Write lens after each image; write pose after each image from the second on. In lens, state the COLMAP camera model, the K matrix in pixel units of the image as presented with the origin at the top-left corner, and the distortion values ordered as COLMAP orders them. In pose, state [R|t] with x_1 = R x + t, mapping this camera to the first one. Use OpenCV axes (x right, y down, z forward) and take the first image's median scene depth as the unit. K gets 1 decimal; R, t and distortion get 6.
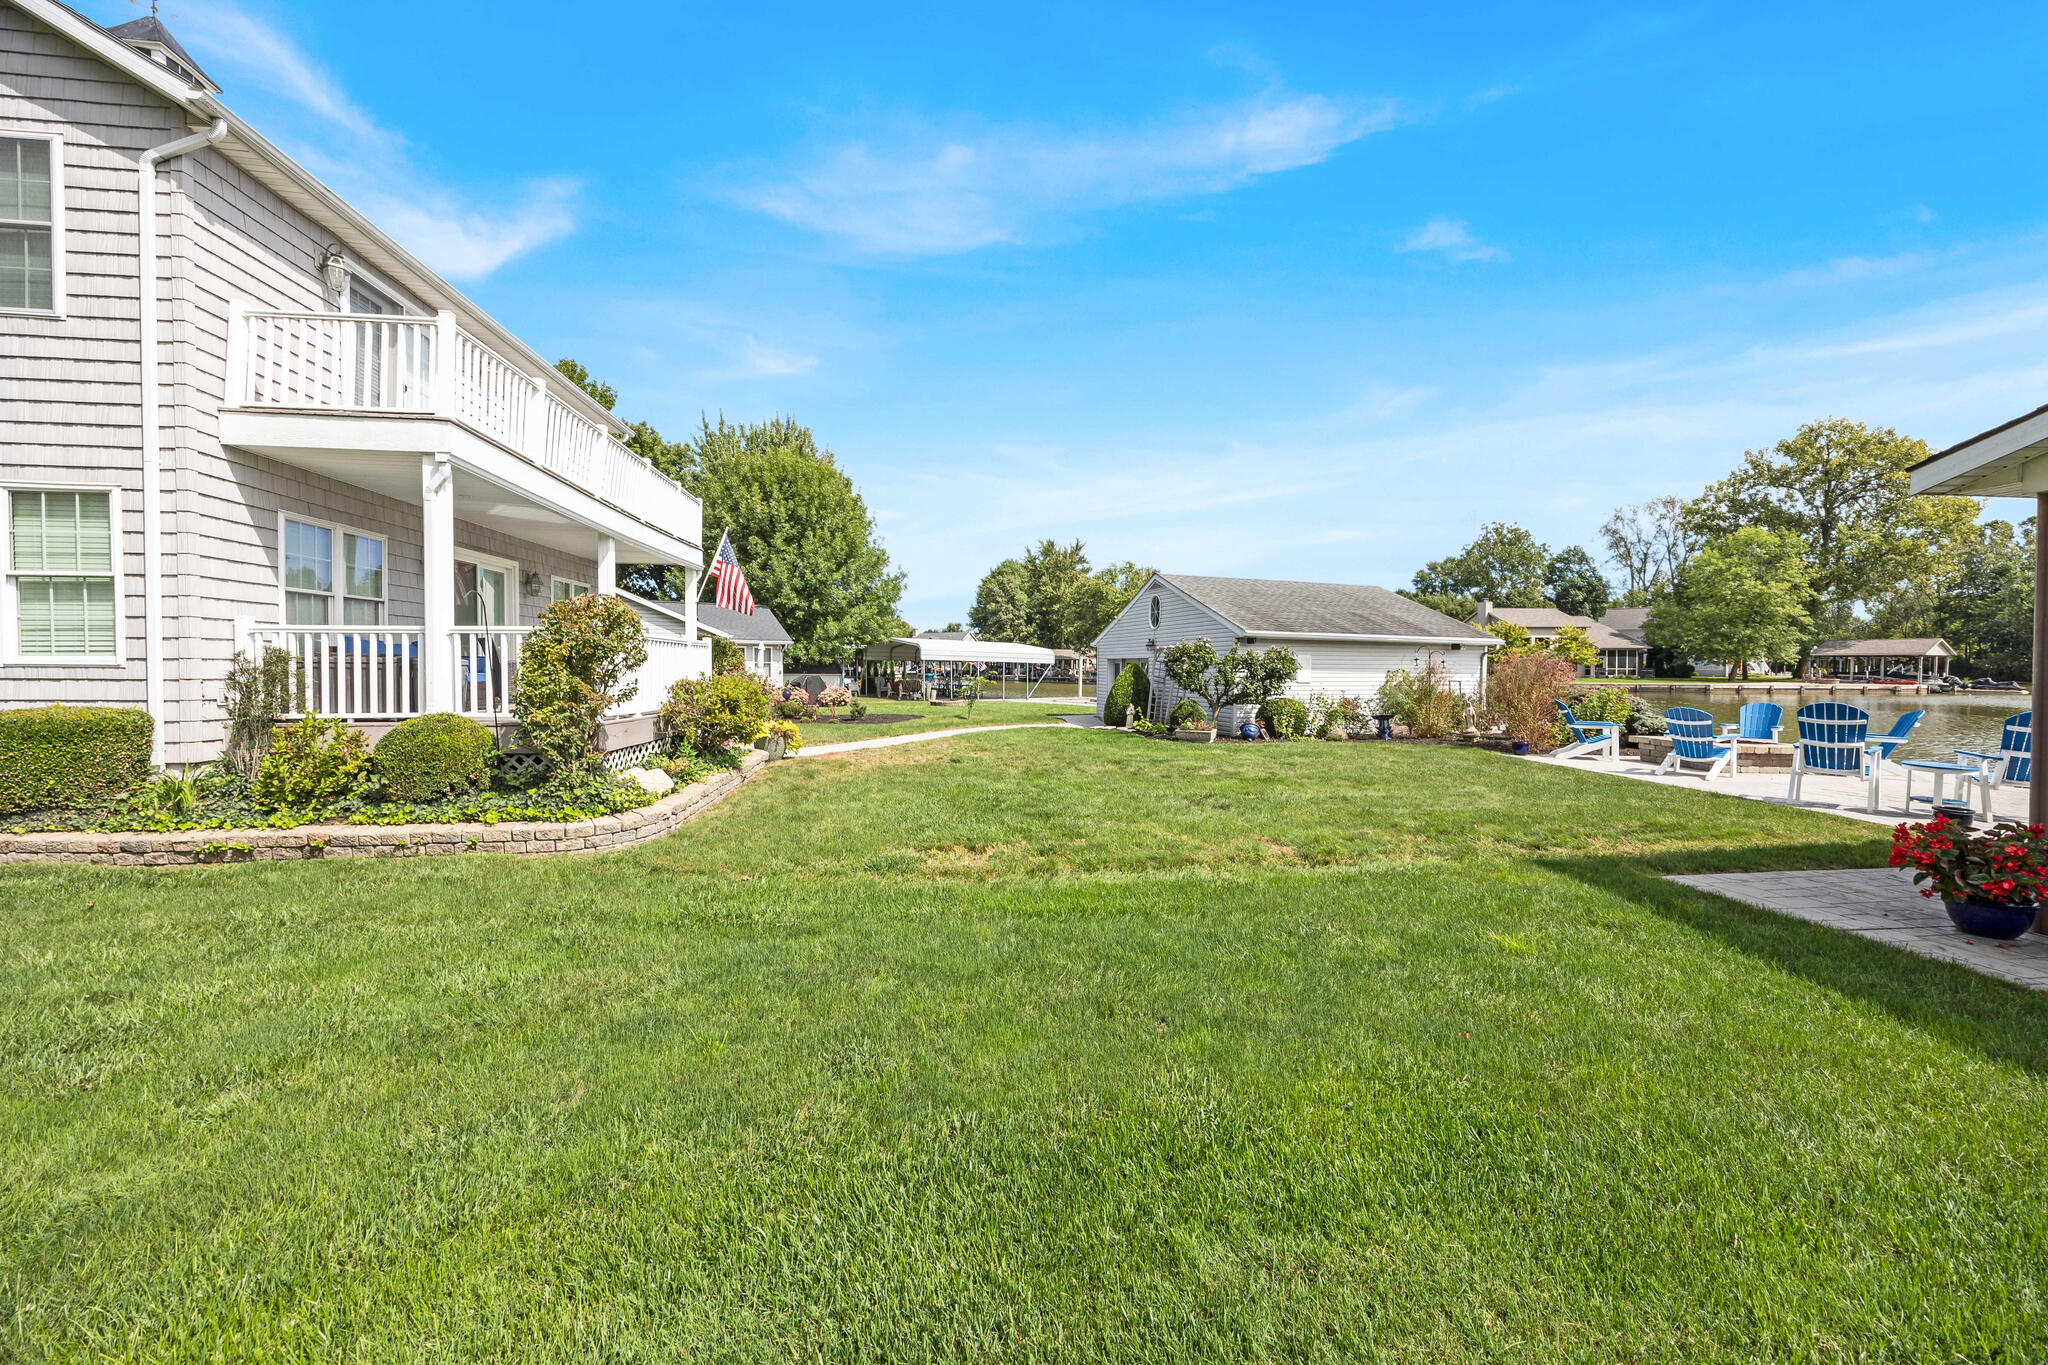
lens RADIAL K [[789.1, 0, 1020.0], [0, 789.1, 680.2], [0, 0, 1]] dist [-0.000186, 0.000061]
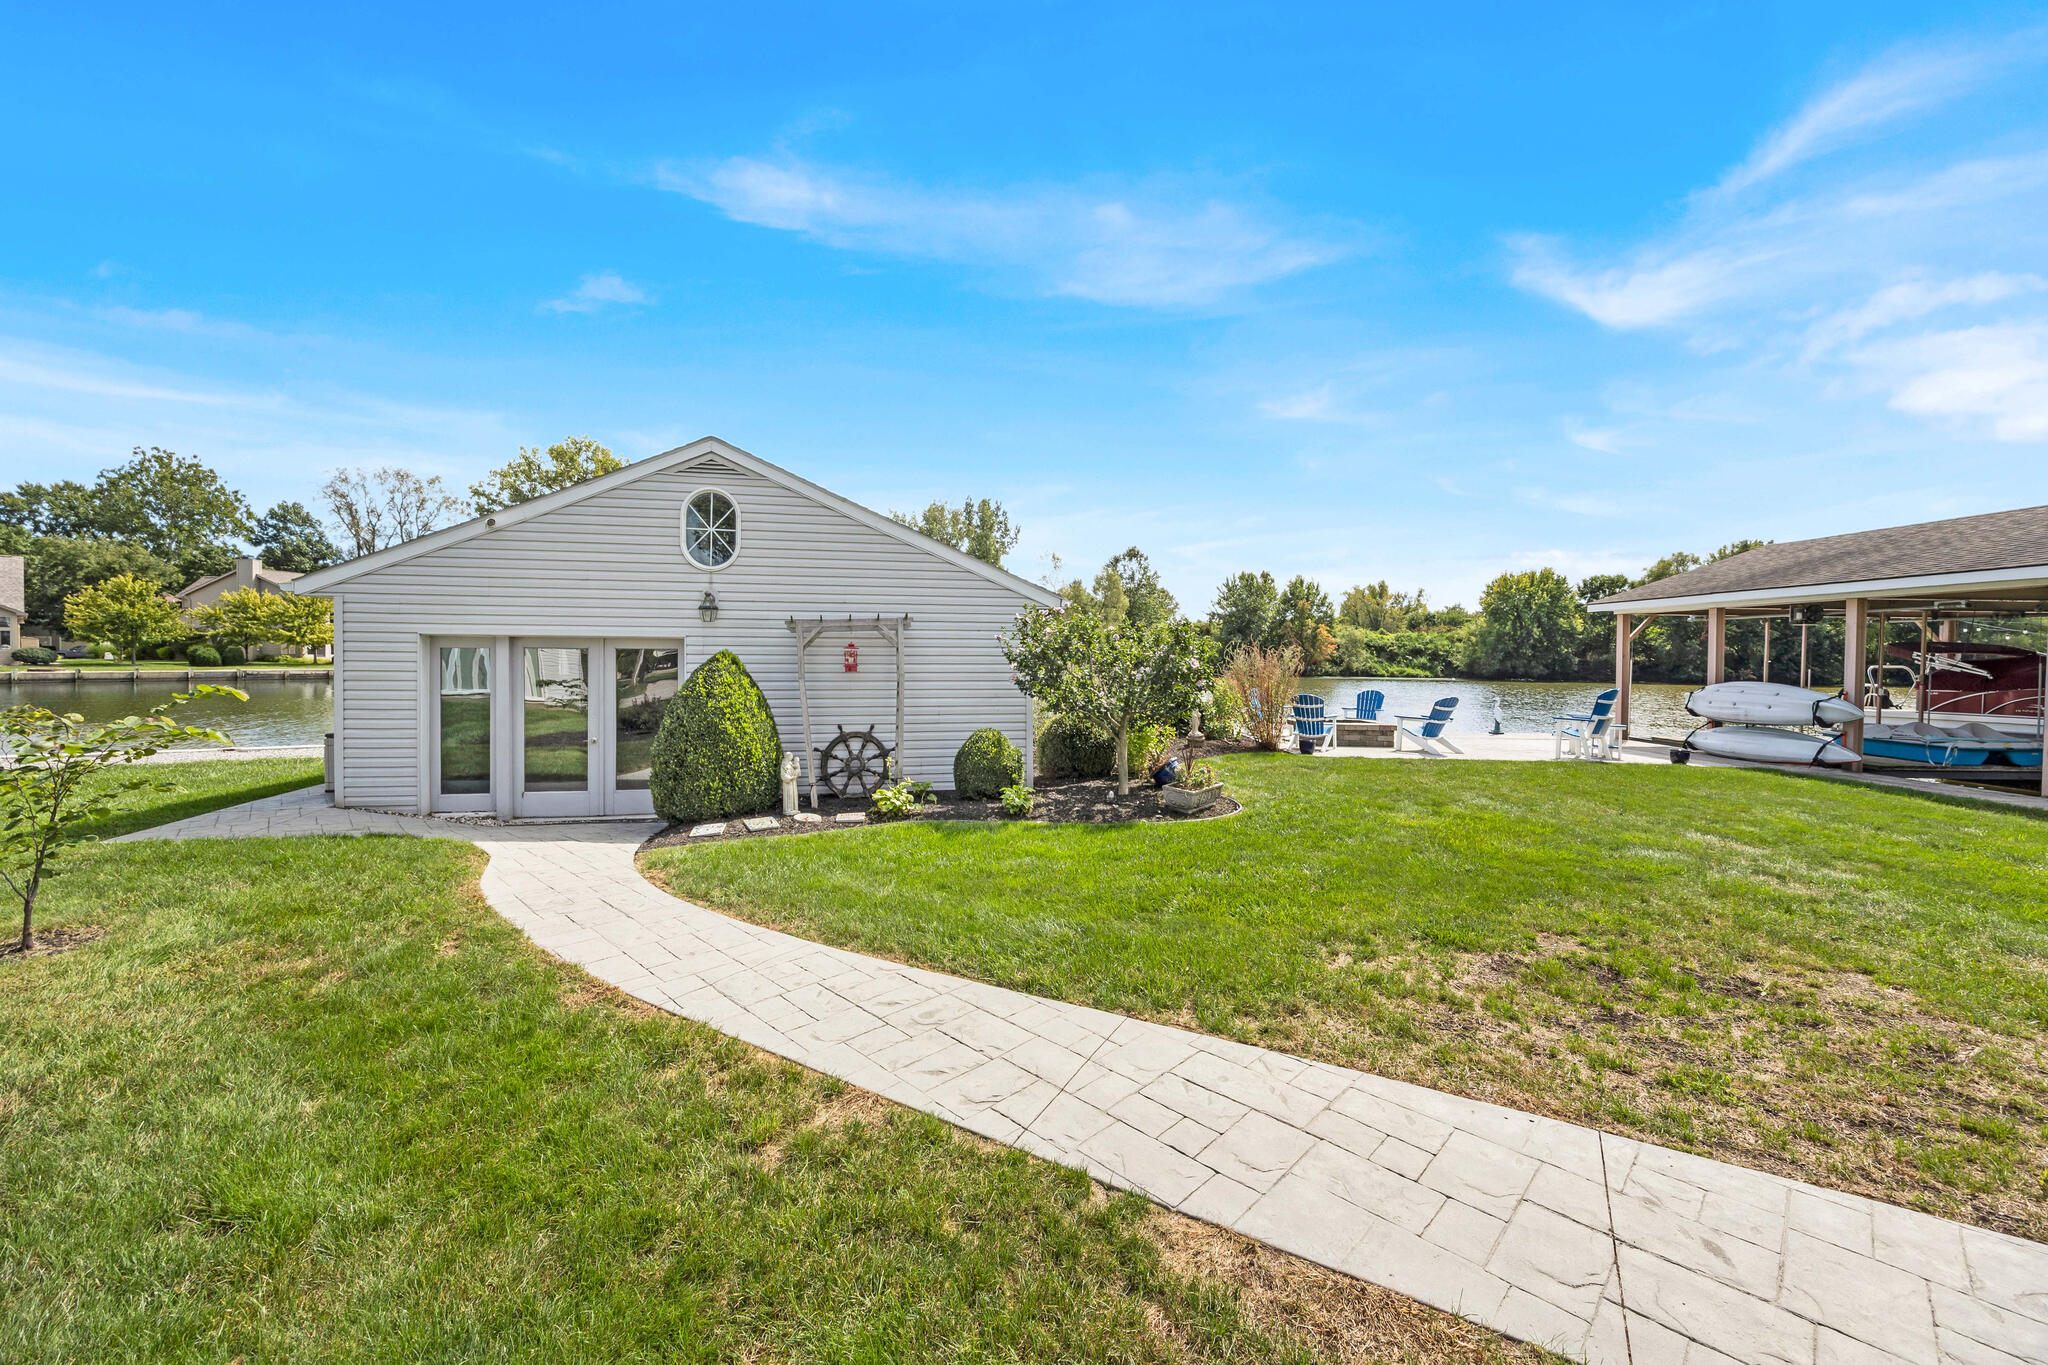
lens RADIAL K [[789.1, 0, 1020.0], [0, 789.1, 680.2], [0, 0, 1]] dist [-0.000186, 0.000061]
pose [[0.117334, -0.033677, 0.992521, -0.059638], [0.008883, 0.999420, 0.032861, -0.005536], [-0.993053, 0.004961, 0.117565, 0.216297]]
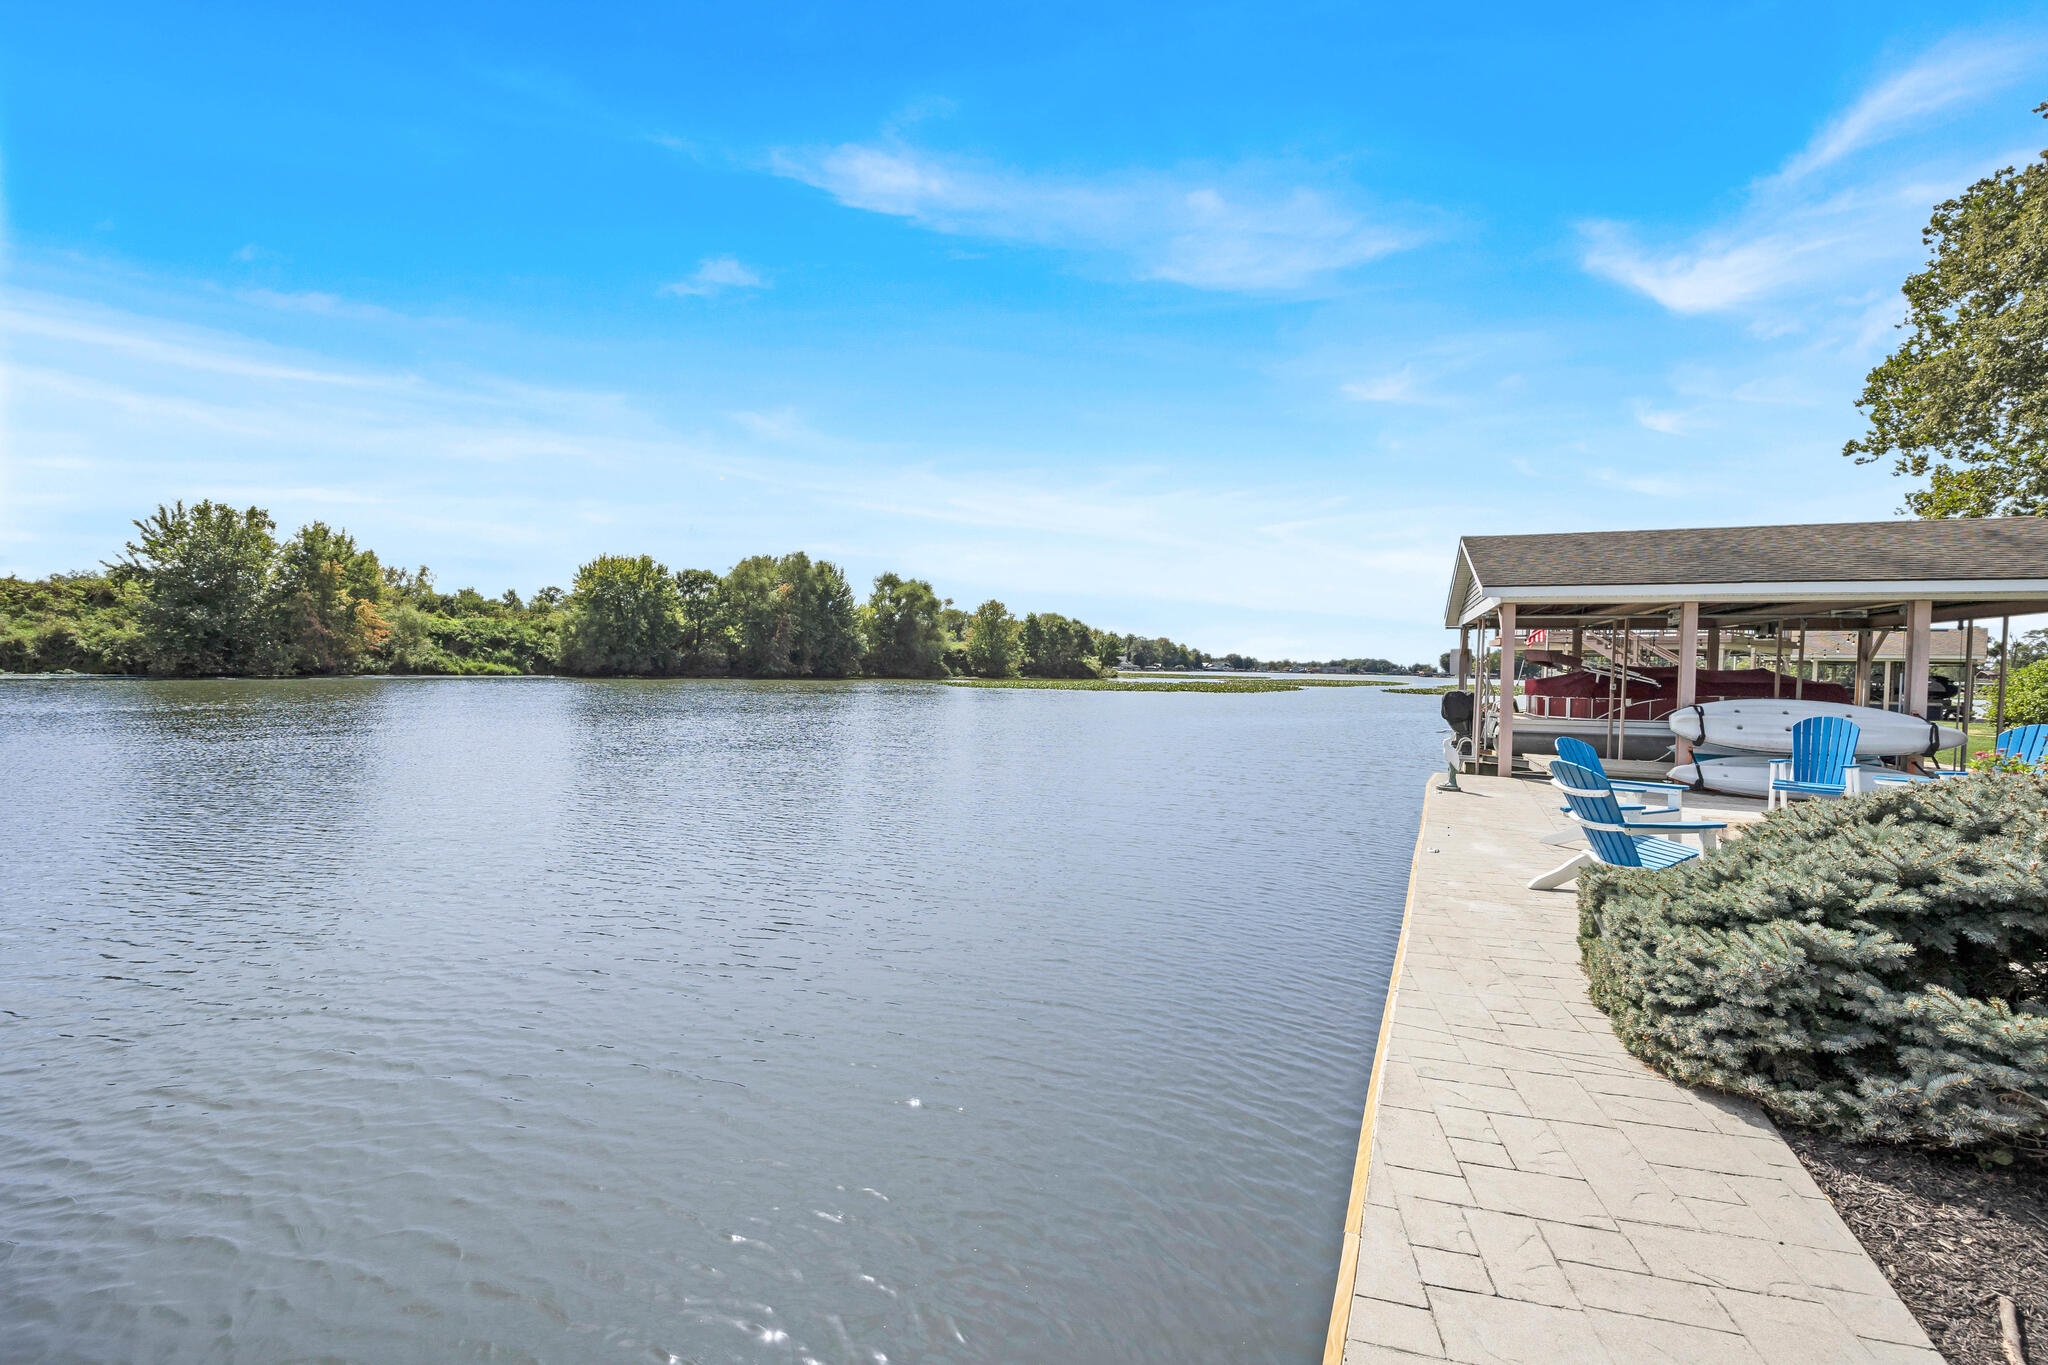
lens RADIAL K [[818.6, 0, 1021.9], [0, 818.6, 667.3], [0, 0, 1]] dist [0.000449, 0.000183]
pose [[-0.843979, -0.024457, 0.535818, 0.140910], [-0.014743, 0.999640, 0.022405, -0.005336], [-0.536174, 0.011010, -0.844036, 0.250006]]
